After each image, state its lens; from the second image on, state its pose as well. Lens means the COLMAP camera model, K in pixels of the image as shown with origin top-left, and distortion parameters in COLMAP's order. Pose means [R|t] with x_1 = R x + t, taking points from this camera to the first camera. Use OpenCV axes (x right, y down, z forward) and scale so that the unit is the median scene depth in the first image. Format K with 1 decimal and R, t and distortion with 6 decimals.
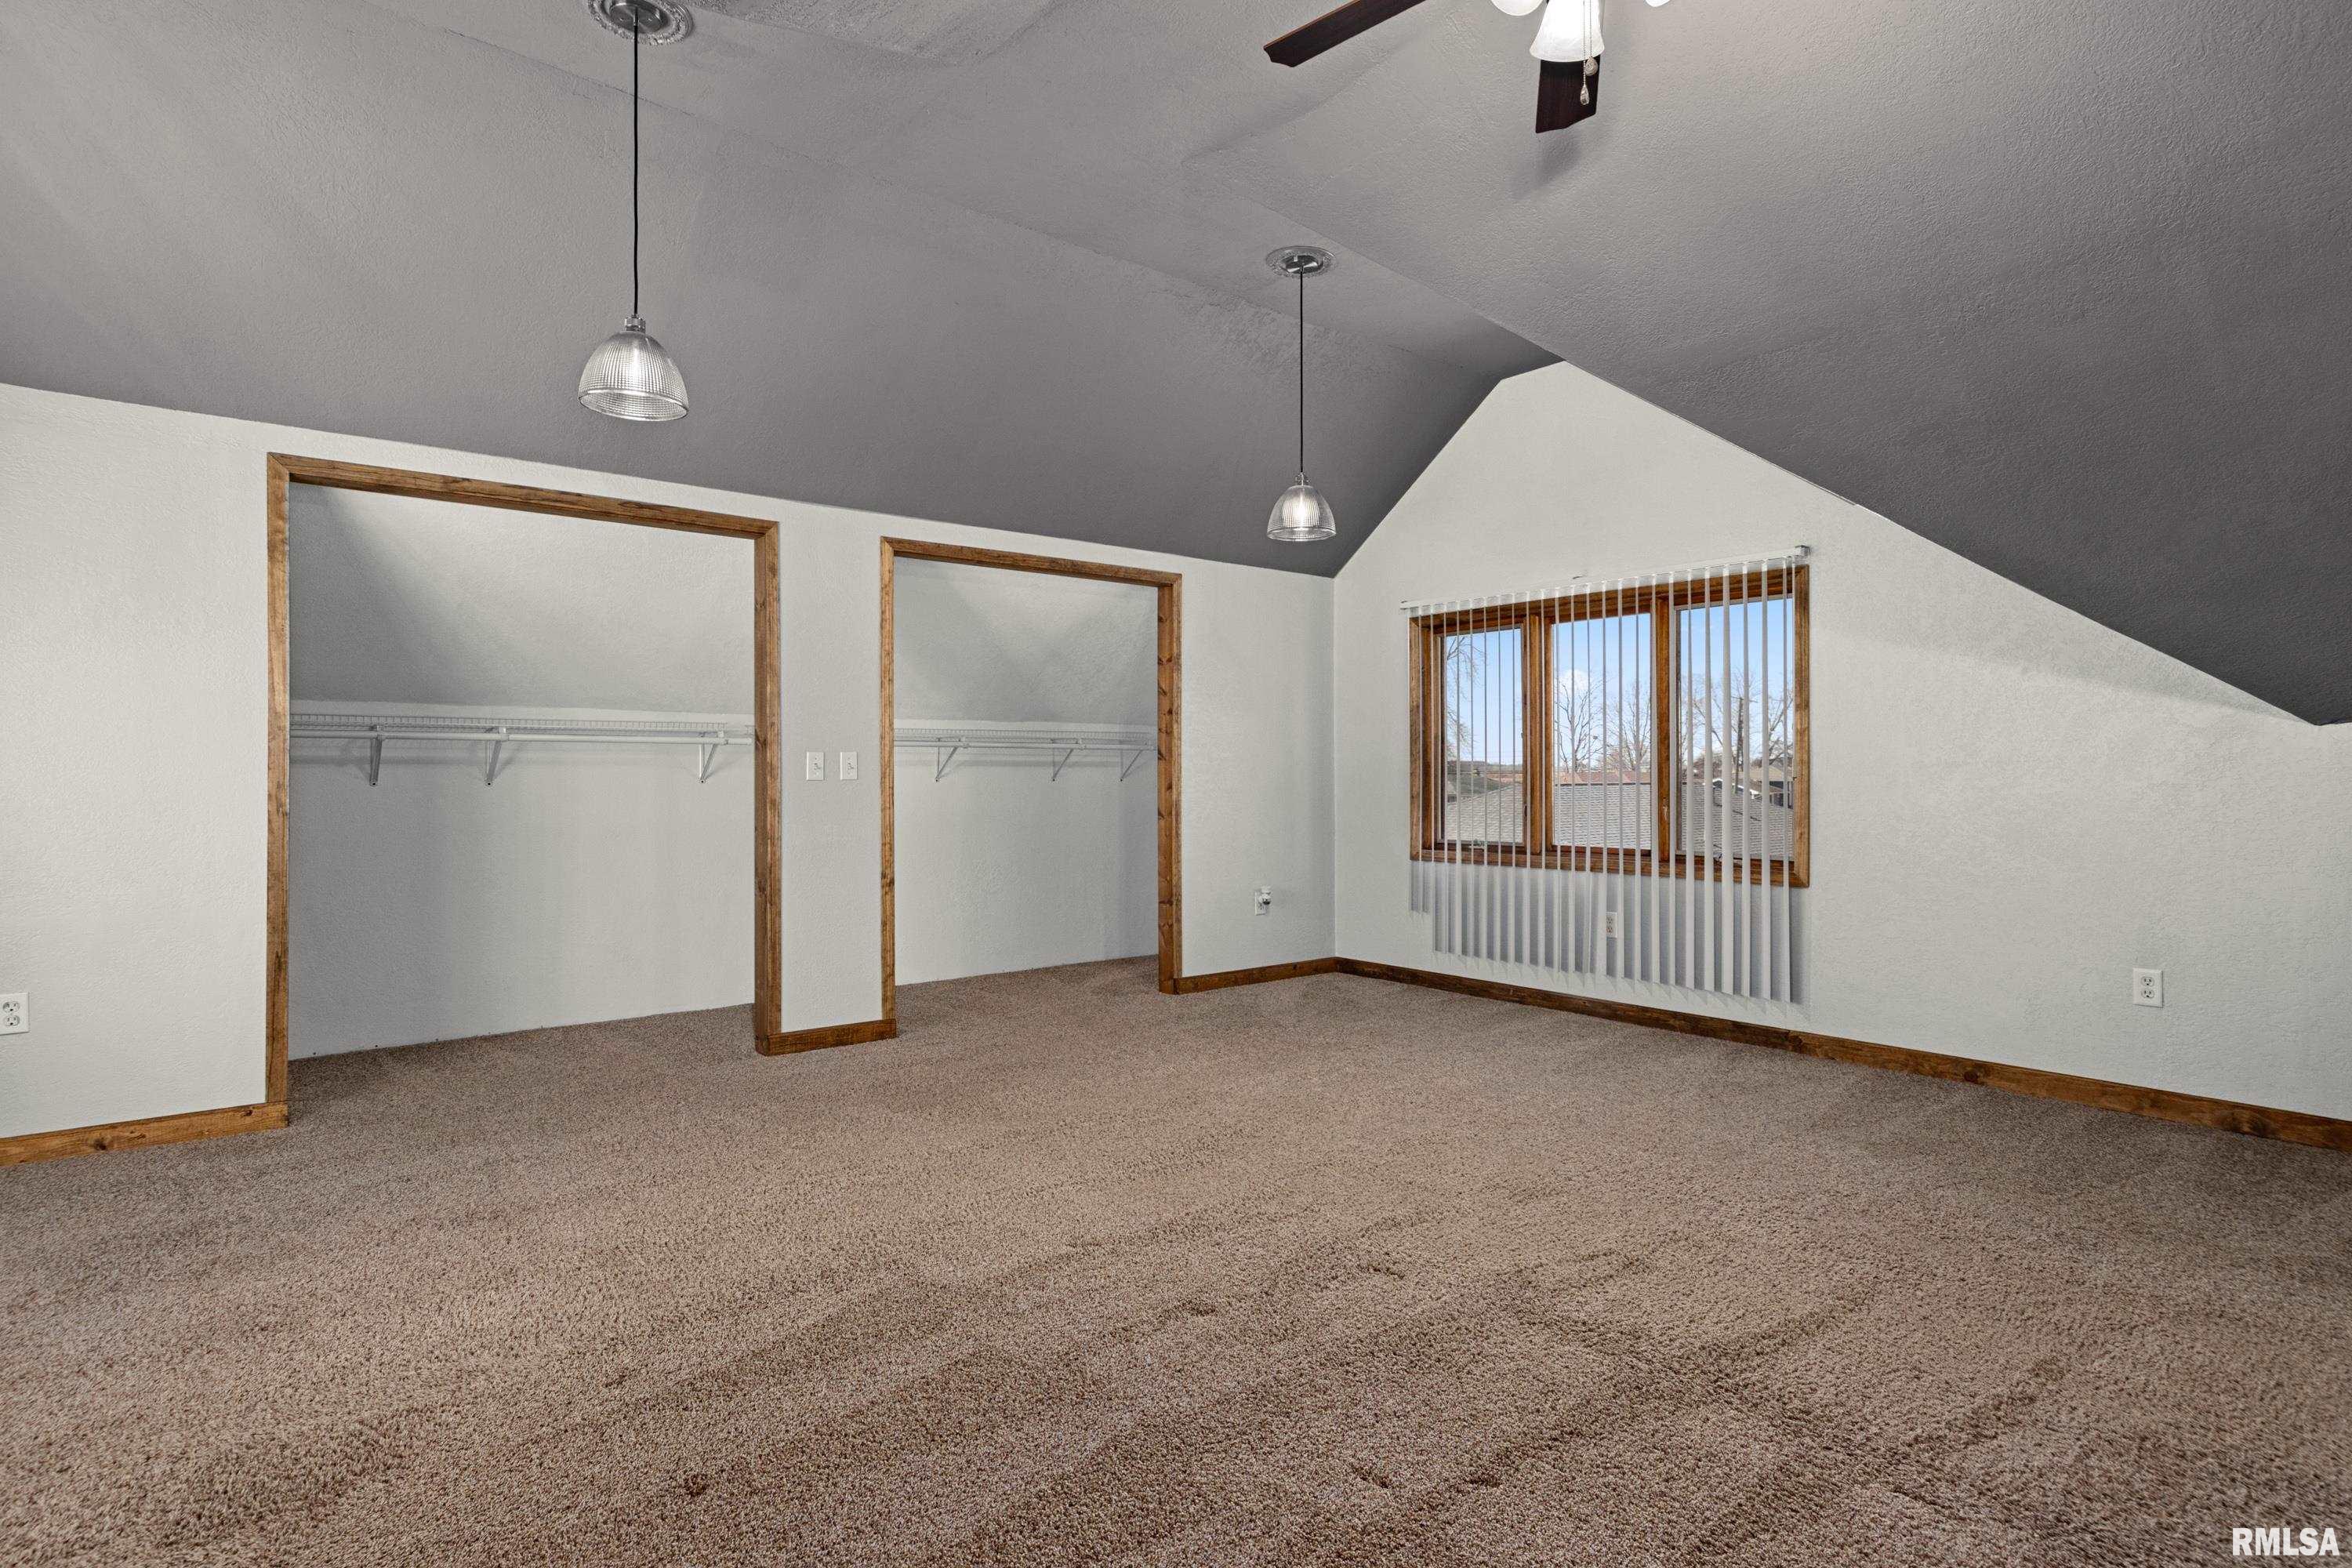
lens RADIAL K [[1209.9, 0, 1176.0], [0, 1209.9, 784.0], [0, 0, 1]] dist [-0.005997, 0.000129]
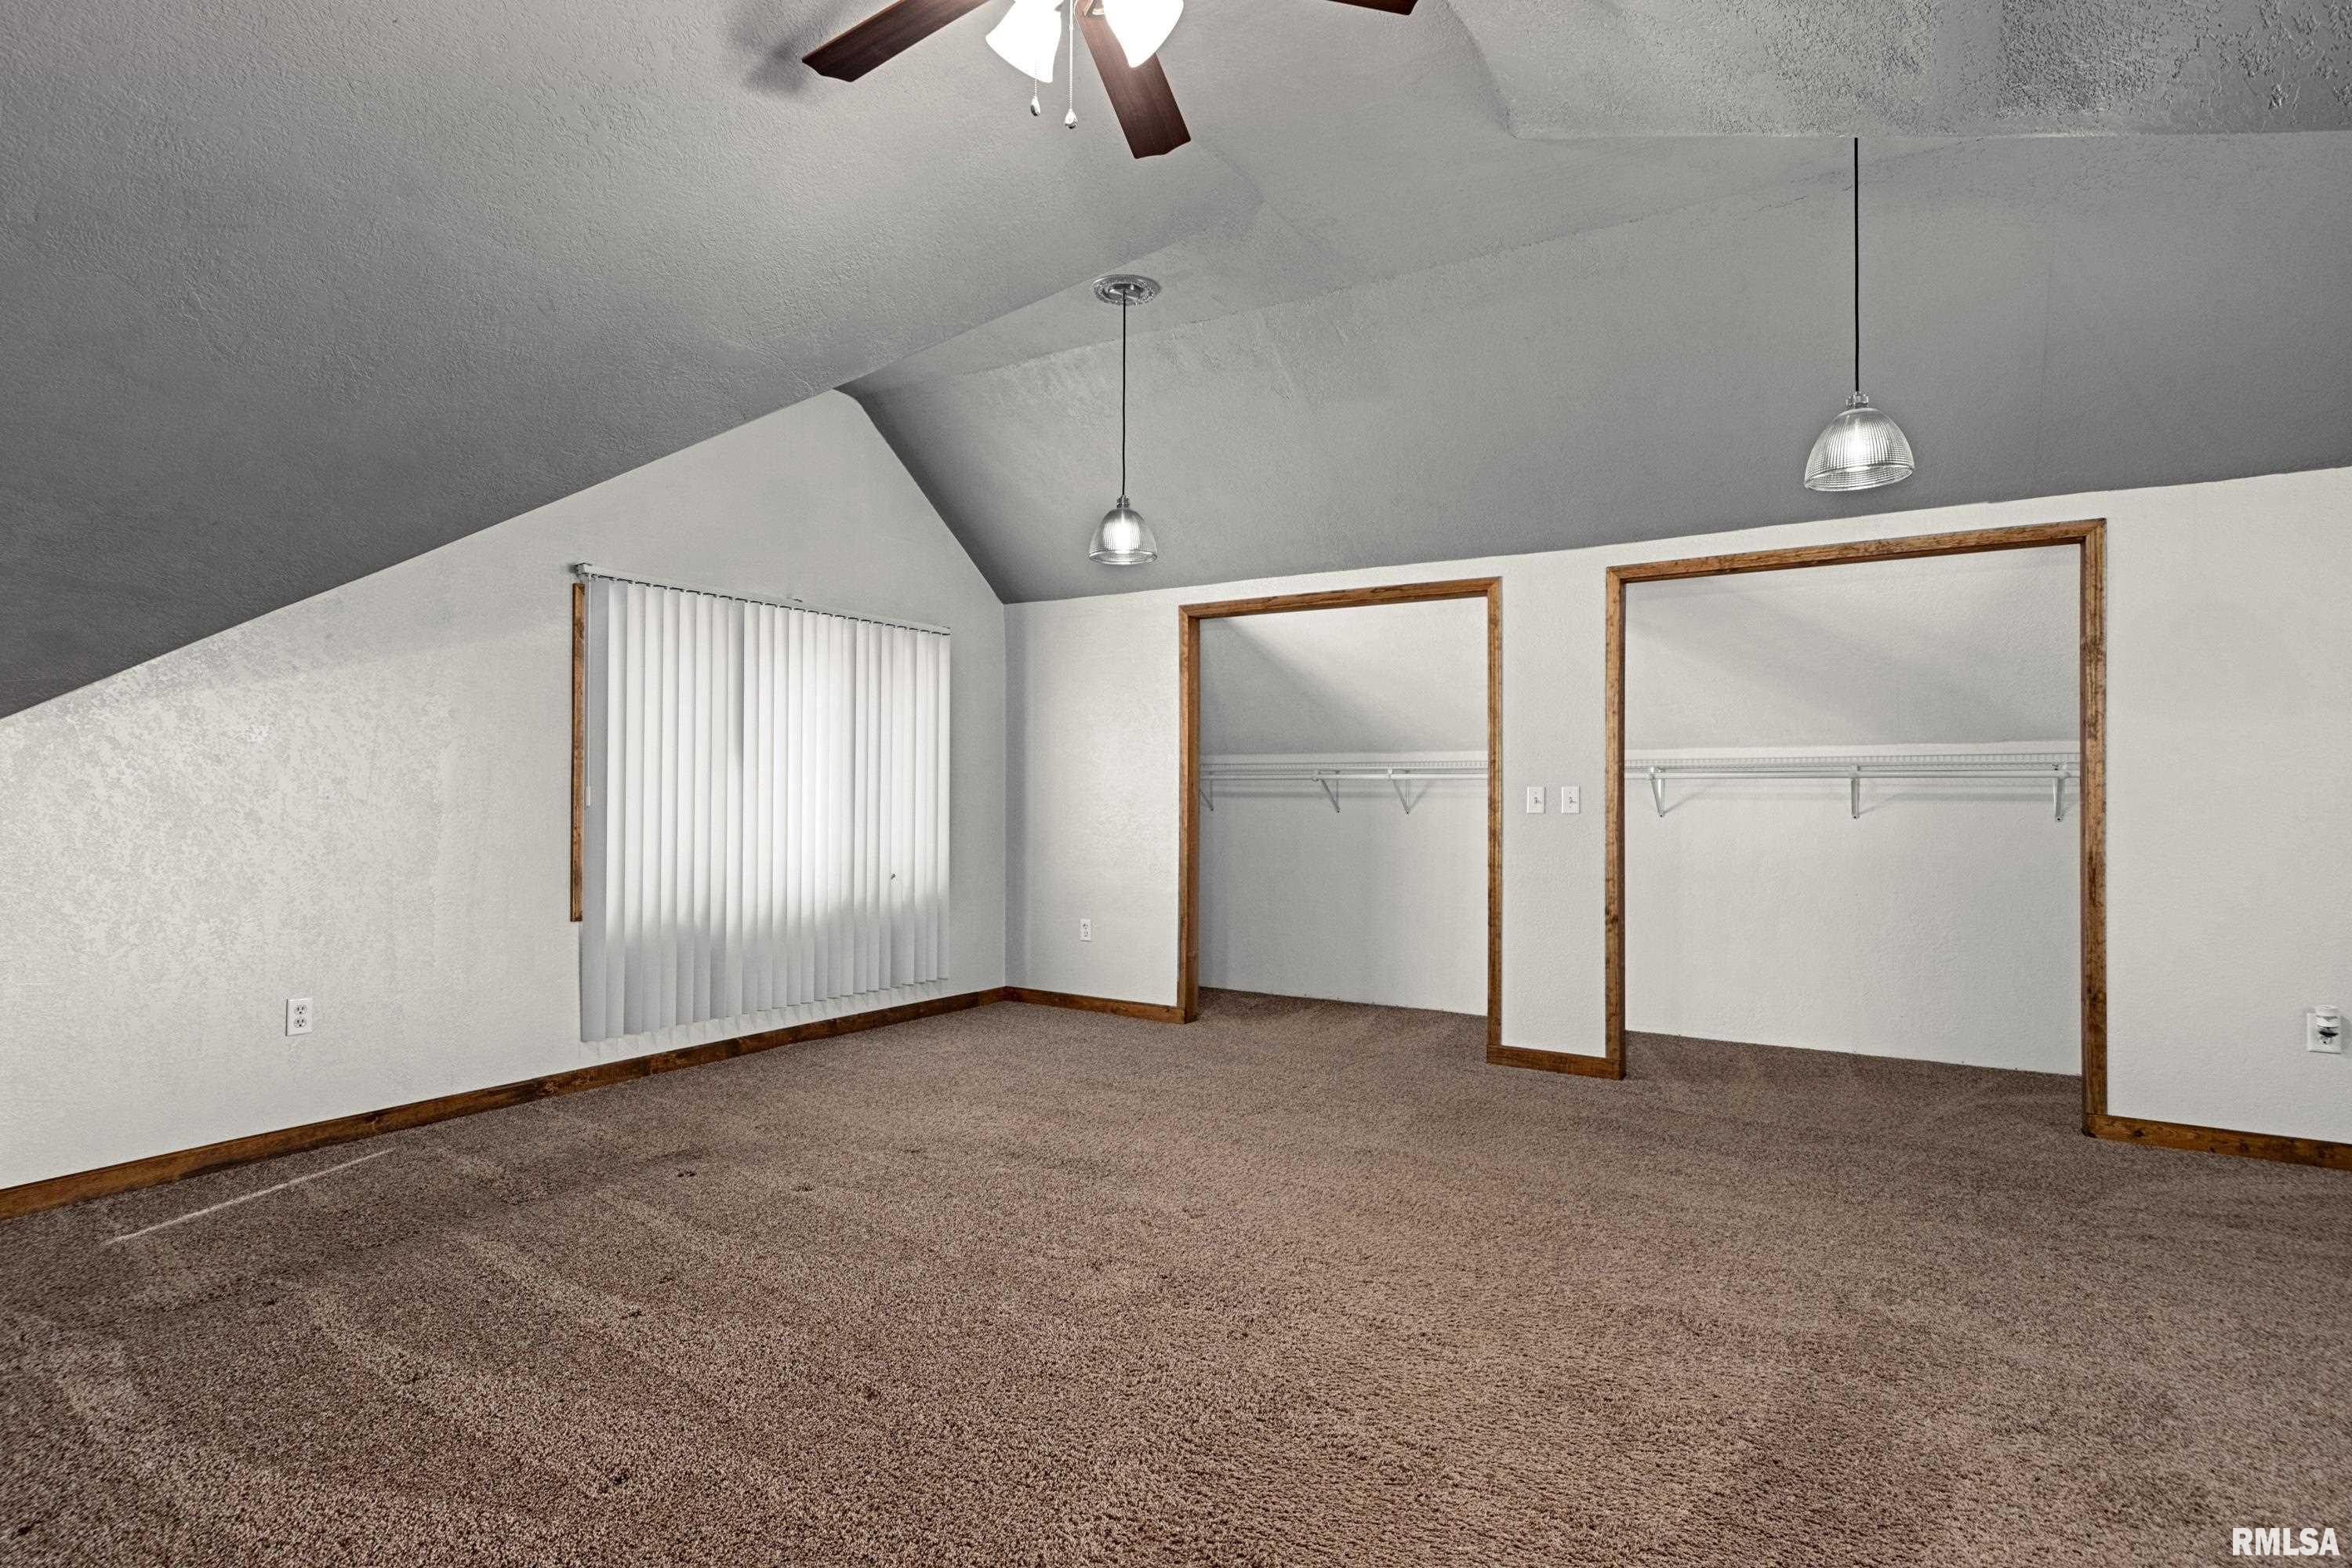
lens RADIAL K [[1151.8, 0, 1176.0], [0, 1151.8, 784.0], [0, 0, 1]] dist [-0.000654, -0.000025]
pose [[0.336881, -0.008393, -0.941510, 0.530846], [-0.012958, 0.999824, -0.013550, -0.011008], [0.941458, 0.016764, 0.336713, 0.355883]]
